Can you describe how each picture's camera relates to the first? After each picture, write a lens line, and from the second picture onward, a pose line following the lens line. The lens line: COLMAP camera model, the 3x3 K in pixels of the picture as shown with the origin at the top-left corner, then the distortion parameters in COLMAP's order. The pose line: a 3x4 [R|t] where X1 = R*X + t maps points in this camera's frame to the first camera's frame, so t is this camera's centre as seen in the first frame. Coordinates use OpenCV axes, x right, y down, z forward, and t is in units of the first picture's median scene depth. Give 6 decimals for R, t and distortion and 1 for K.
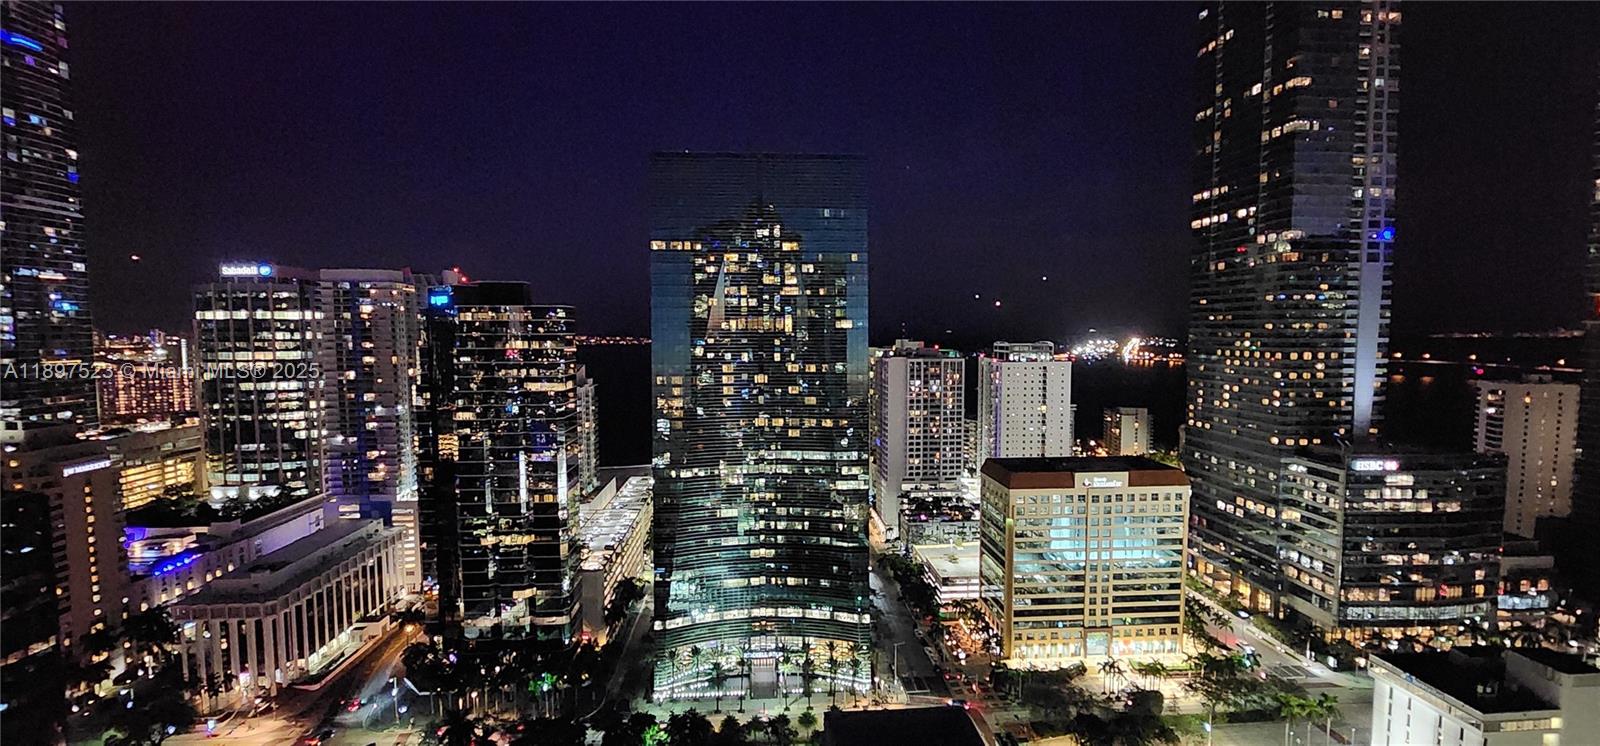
lens RADIAL K [[569.4, 0, 792.0], [0, 569.4, 367.9], [0, 0, 1]] dist [0.000564, -0.000298]
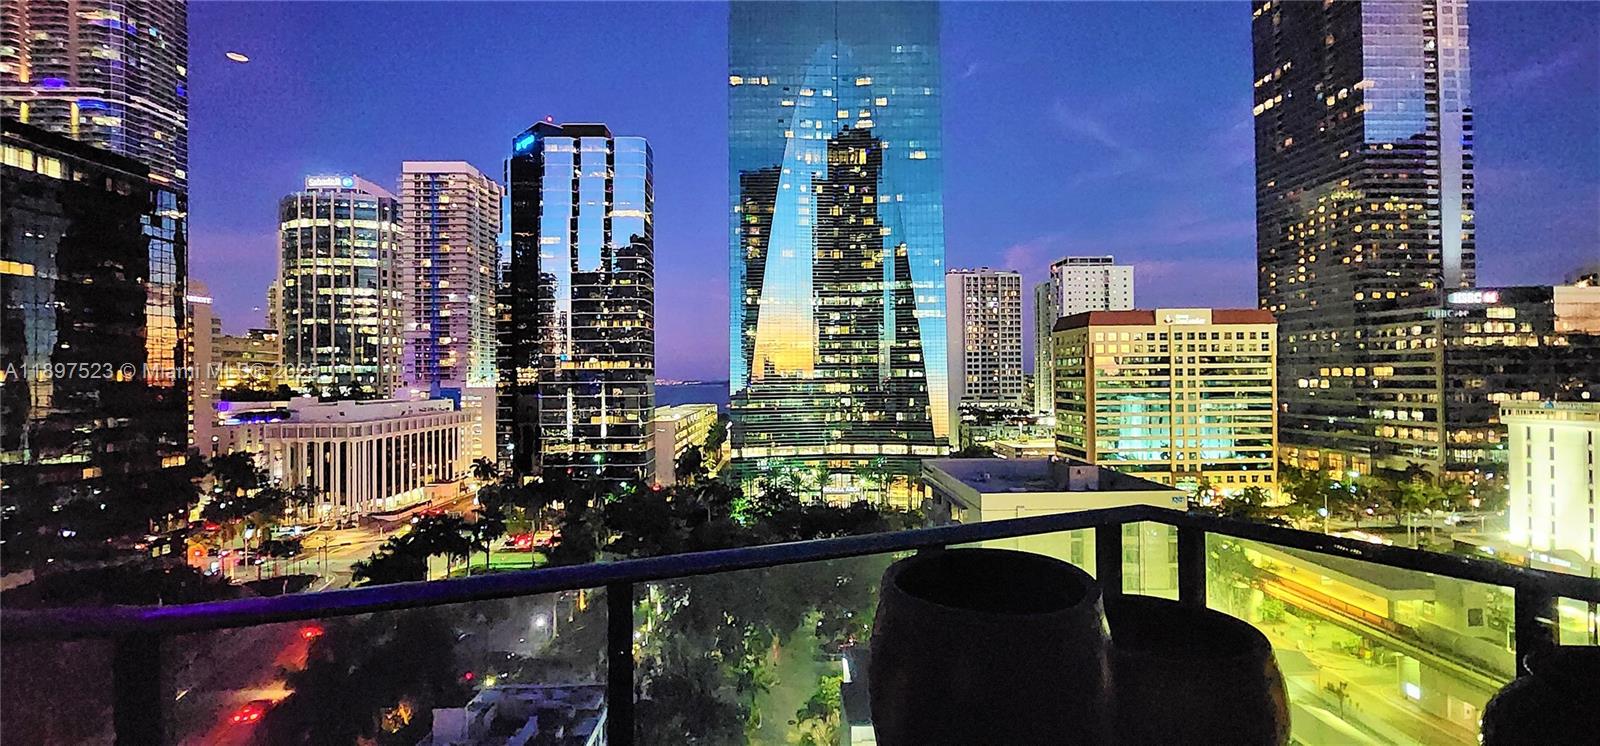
lens RADIAL K [[570.7, 0, 800.0], [0, 570.7, 373.0], [0, 0, 1]] dist [-0.000657, -0.000177]
pose [[0.999343, -0.006764, -0.035594, -0.065088], [0.004417, 0.997836, -0.065602, 0.289338], [0.035961, 0.065401, 0.997211, 0.005184]]
